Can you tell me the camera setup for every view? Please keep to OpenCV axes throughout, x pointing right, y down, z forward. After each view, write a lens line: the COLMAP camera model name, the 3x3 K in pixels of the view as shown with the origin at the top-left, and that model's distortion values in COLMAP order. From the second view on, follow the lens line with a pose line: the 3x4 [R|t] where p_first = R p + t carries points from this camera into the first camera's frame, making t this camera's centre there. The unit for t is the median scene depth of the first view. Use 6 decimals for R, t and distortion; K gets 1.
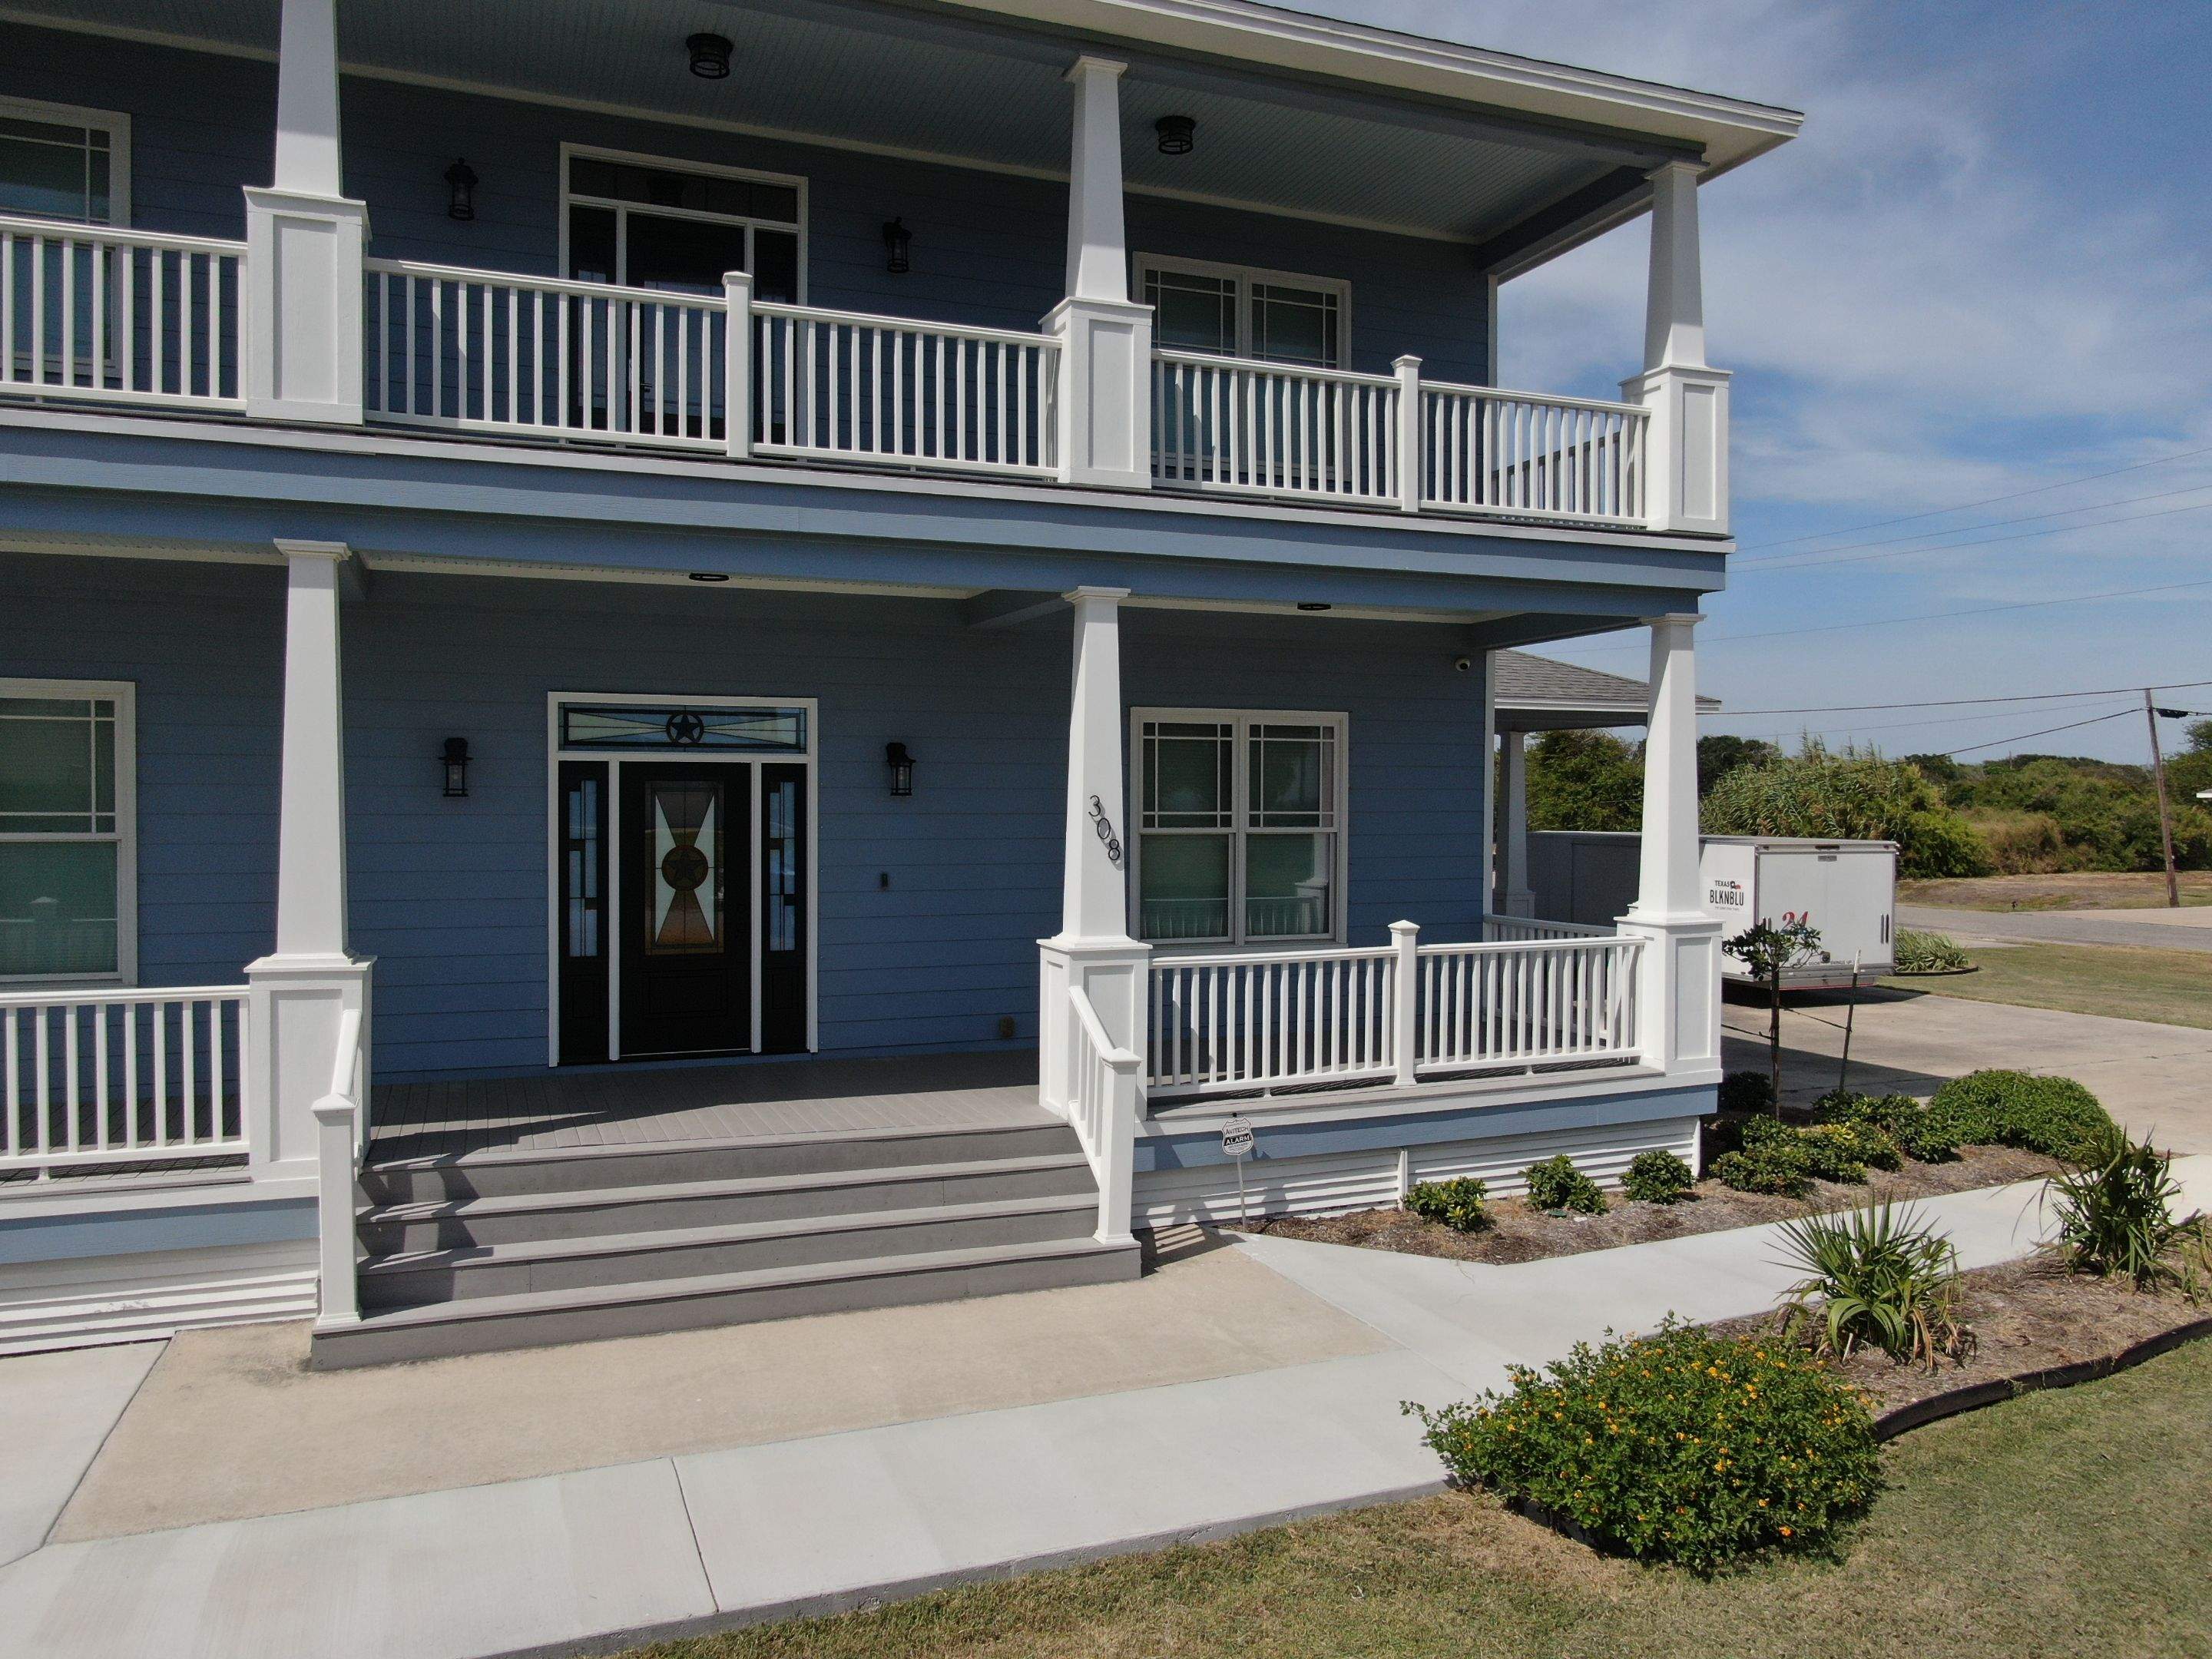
lens RADIAL K [[1596.5, 0, 1103.4], [0, 1596.5, 826.9], [0, 0, 1]] dist [-0.019640, 0.008016]
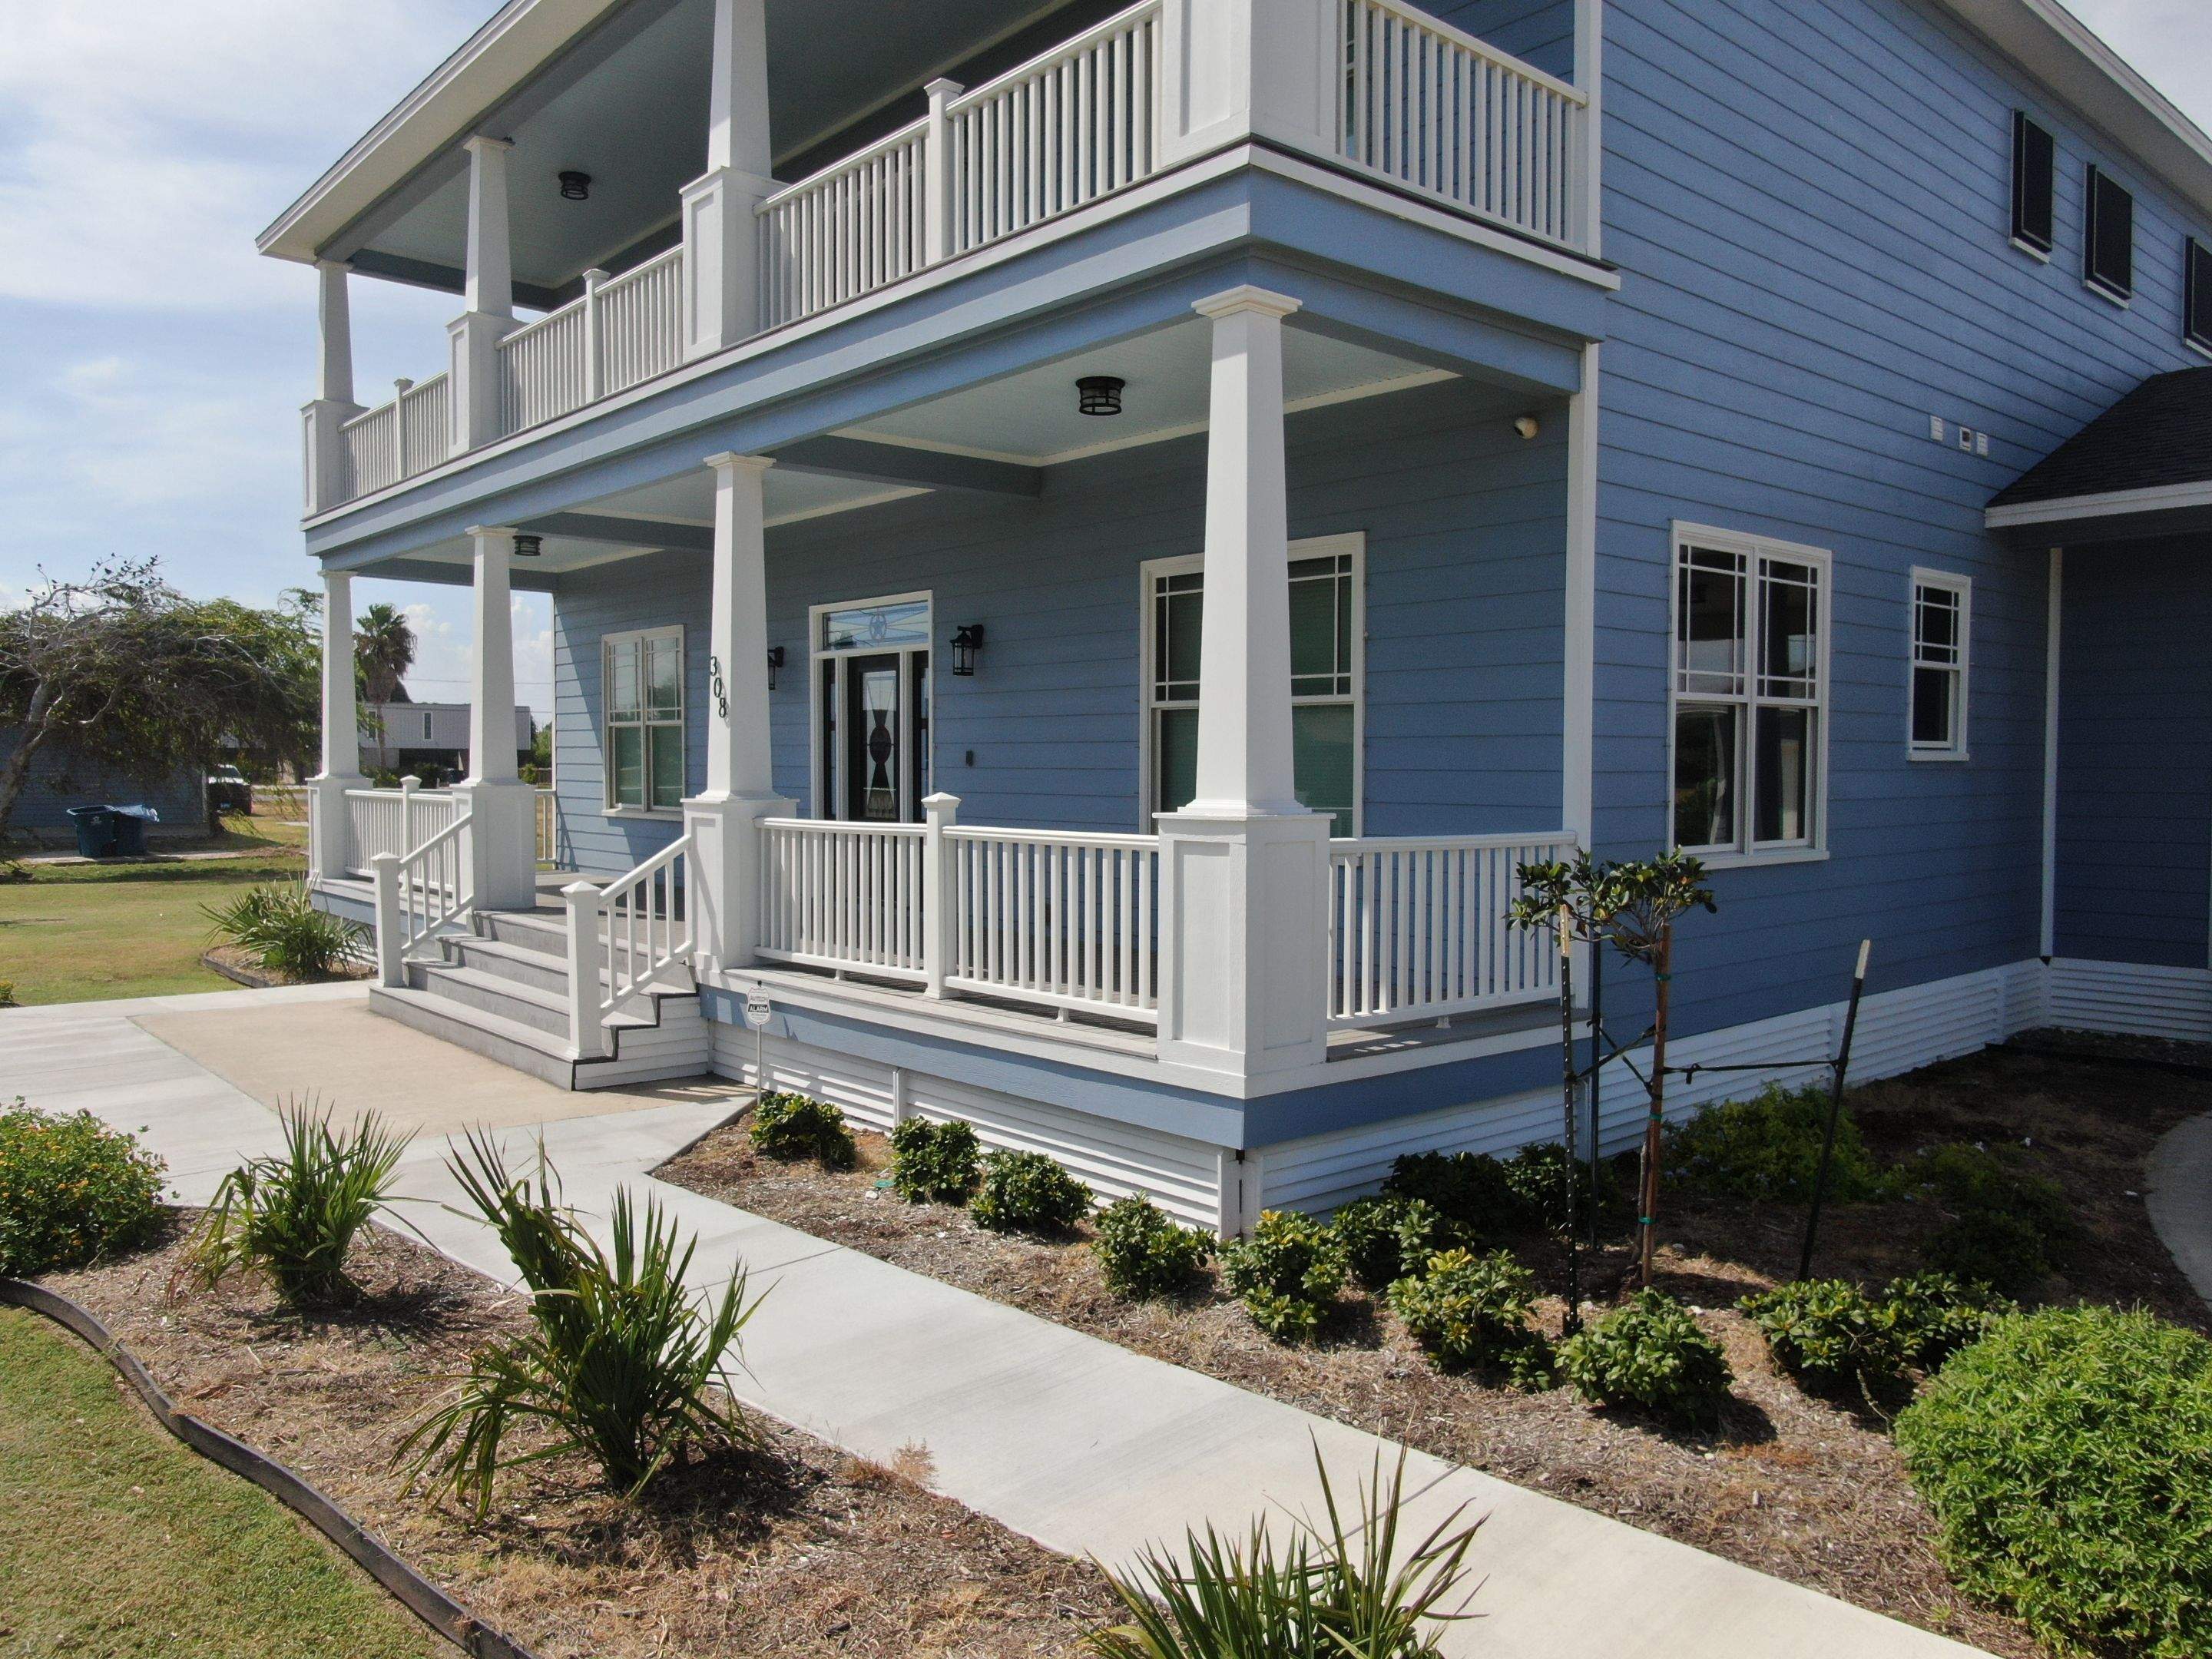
lens RADIAL K [[1596.5, 0, 1103.4], [0, 1596.5, 826.9], [0, 0, 1]] dist [-0.019640, 0.008016]
pose [[0.332784, 0.037488, -0.942258, 0.987279], [-0.020202, 0.999264, 0.032621, 0.048411], [0.942787, 0.008180, 0.333296, 0.823614]]
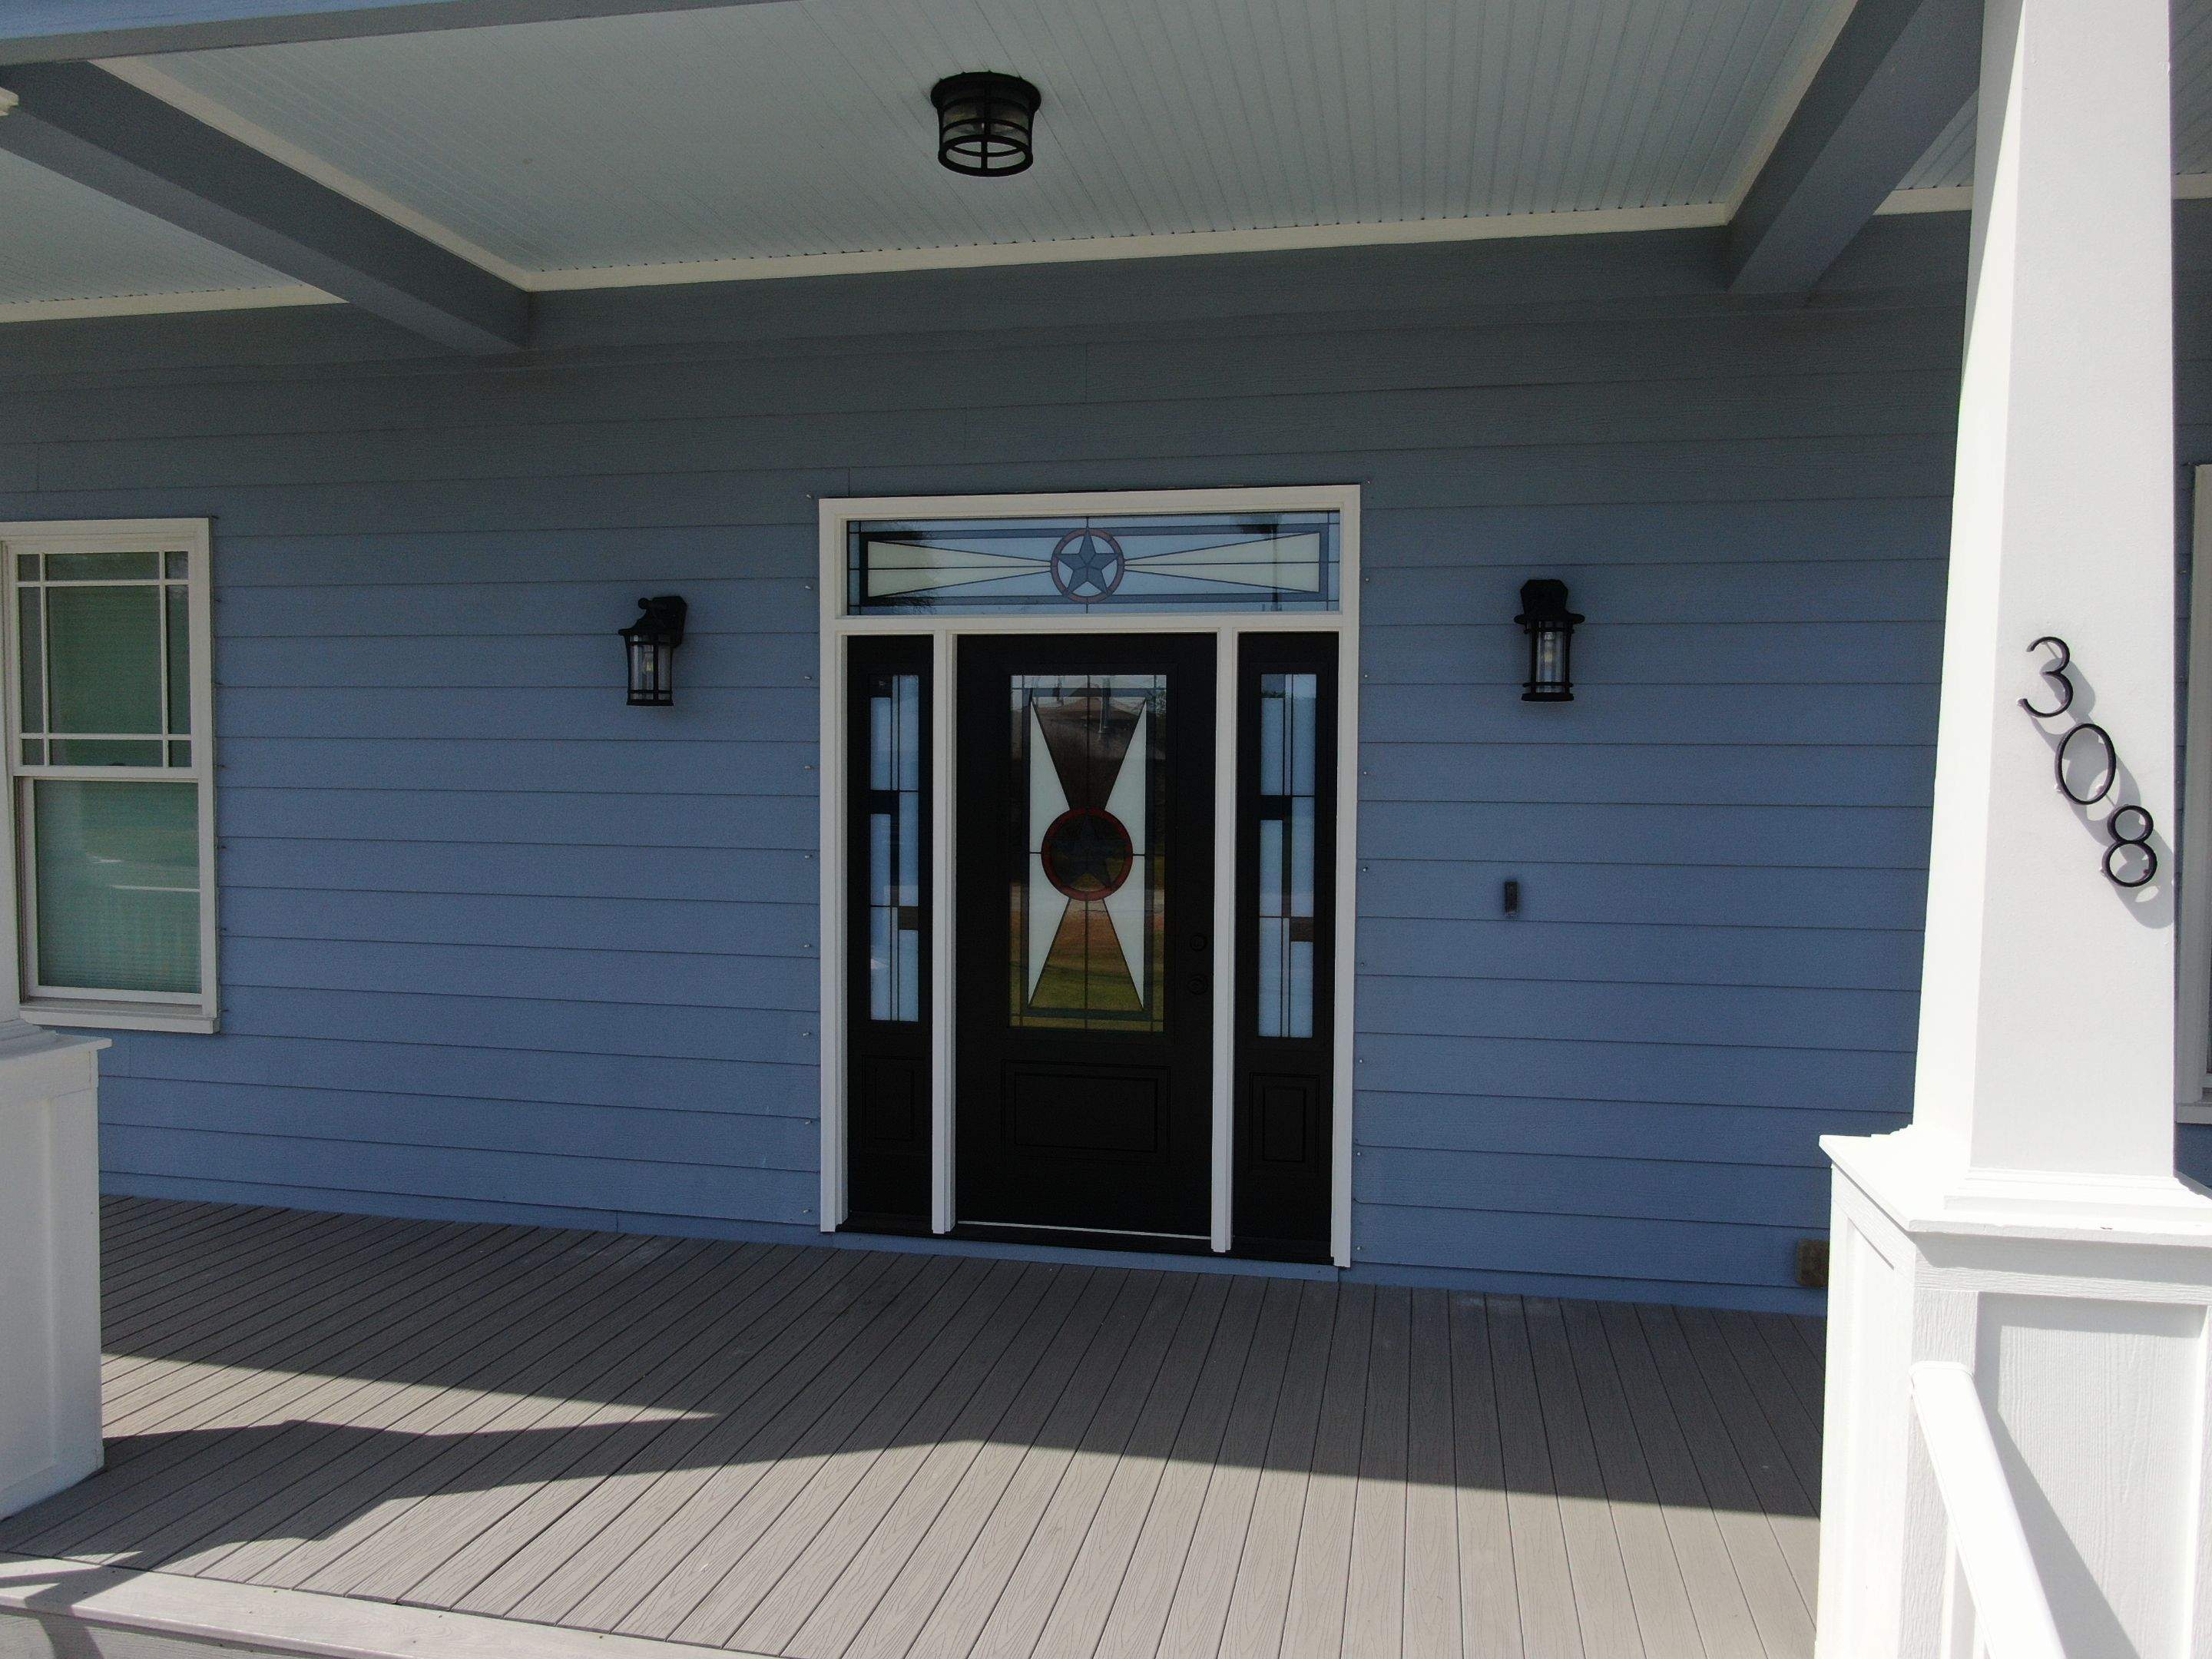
lens RADIAL K [[1596.5, 0, 1103.4], [0, 1596.5, 826.9], [0, 0, 1]] dist [-0.019640, 0.008016]
pose [[0.840094, 0.024481, -0.541888, 0.005553], [-0.014650, 0.999641, 0.022449, 0.007182], [0.542243, -0.010921, 0.840151, 0.642733]]
